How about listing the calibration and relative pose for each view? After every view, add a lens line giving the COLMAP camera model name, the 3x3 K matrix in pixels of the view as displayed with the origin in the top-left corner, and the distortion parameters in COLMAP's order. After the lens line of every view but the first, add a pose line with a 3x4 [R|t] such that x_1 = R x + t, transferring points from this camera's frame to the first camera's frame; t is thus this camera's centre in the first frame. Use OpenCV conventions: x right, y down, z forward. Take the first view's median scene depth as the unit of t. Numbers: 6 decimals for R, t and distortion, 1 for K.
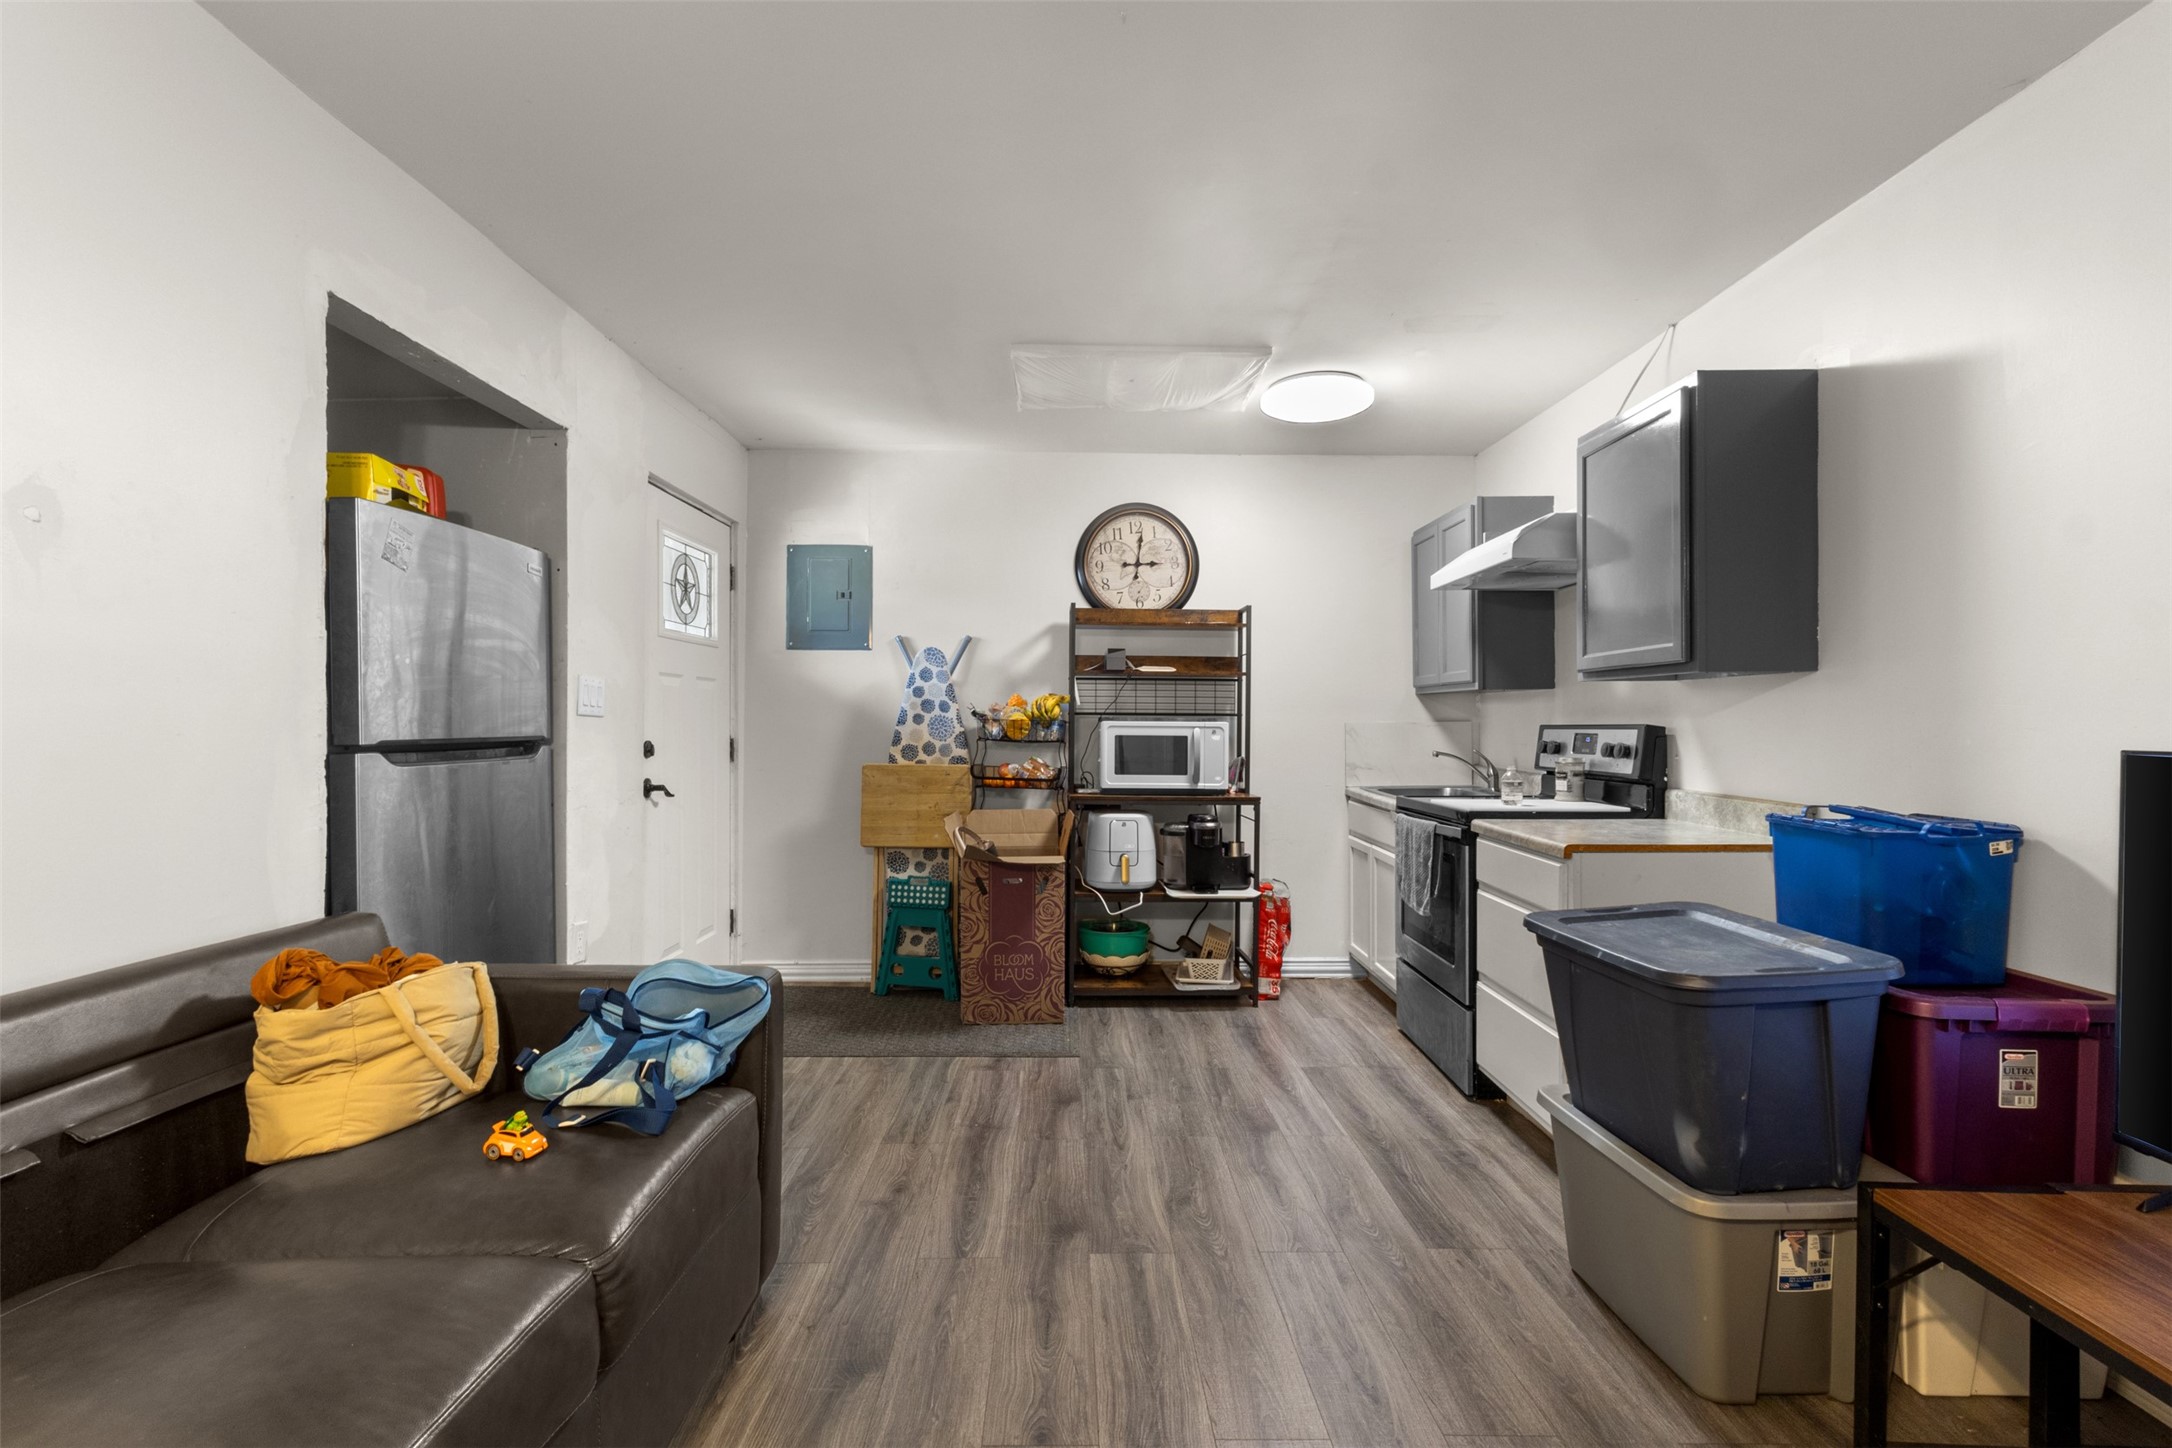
lens RADIAL K [[1000.1, 0, 1086.0], [0, 1000.1, 724.0], [0, 0, 1]] dist [-0.000675, 0.000483]
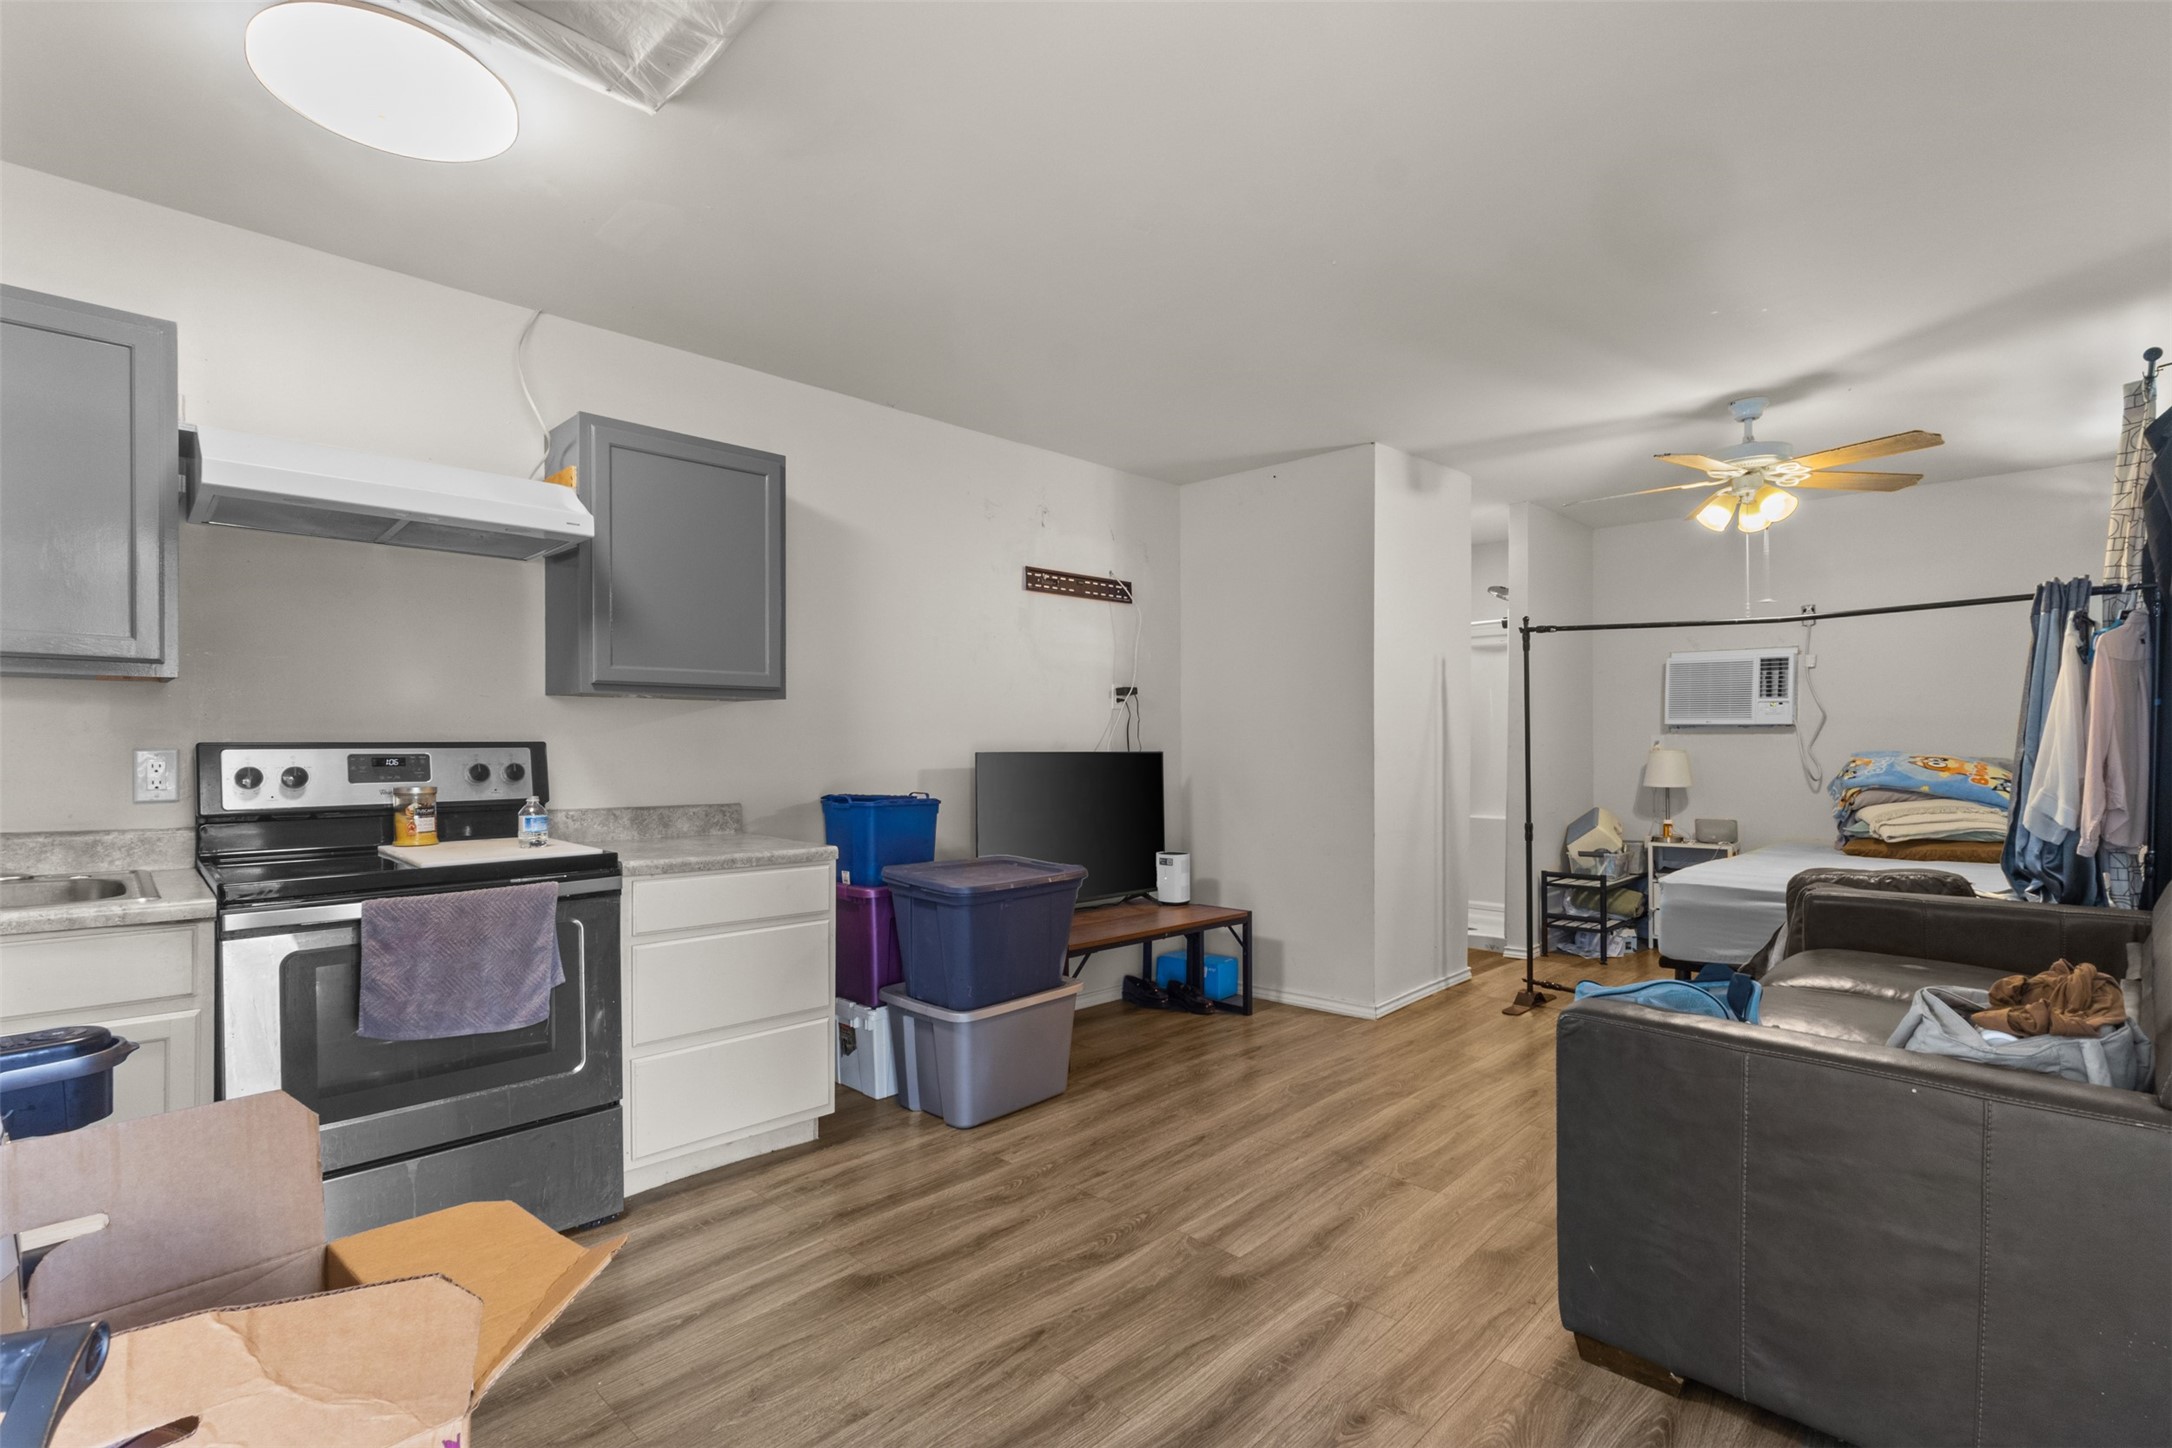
lens RADIAL K [[1000.1, 0, 1086.0], [0, 1000.1, 724.0], [0, 0, 1]] dist [-0.000675, 0.000483]
pose [[-0.700175, 0.016797, 0.713774, -0.591064], [0.003118, 0.999786, -0.020469, 0.005158], [-0.713965, -0.012107, -0.700077, 1.734985]]
